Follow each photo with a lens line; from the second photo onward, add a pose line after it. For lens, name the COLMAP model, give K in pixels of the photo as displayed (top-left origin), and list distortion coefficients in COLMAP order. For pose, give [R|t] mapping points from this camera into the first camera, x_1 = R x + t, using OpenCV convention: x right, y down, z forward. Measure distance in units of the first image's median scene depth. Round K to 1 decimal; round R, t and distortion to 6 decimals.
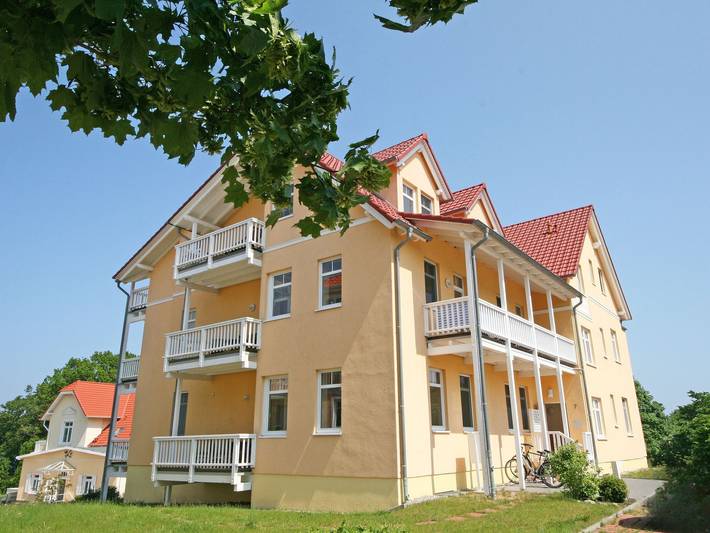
lens RADIAL K [[568.9, 0, 355.0], [0, 568.9, 266.5], [0, 0, 1]] dist [0.050324, -0.004263]
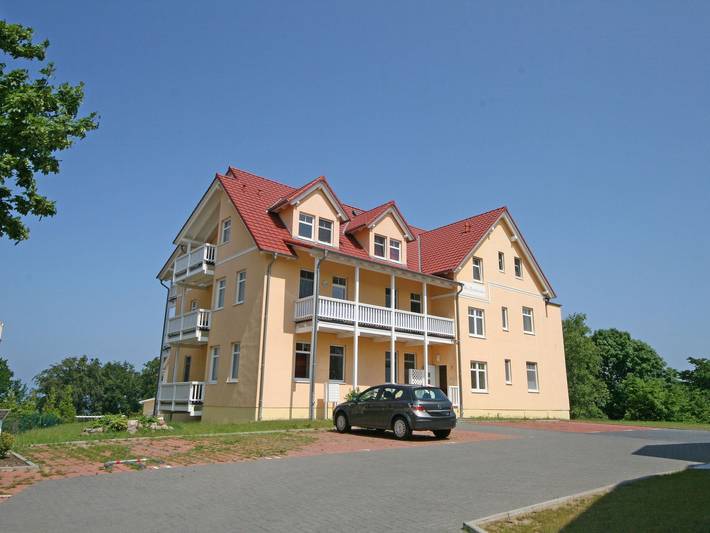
lens RADIAL K [[568.9, 0, 355.0], [0, 568.9, 266.5], [0, 0, 1]] dist [0.050324, -0.004263]
pose [[0.969559, -0.031630, -0.242805, 0.594509], [0.046042, 0.997484, 0.053910, -0.090328], [0.240489, -0.063448, 0.968576, -0.400475]]
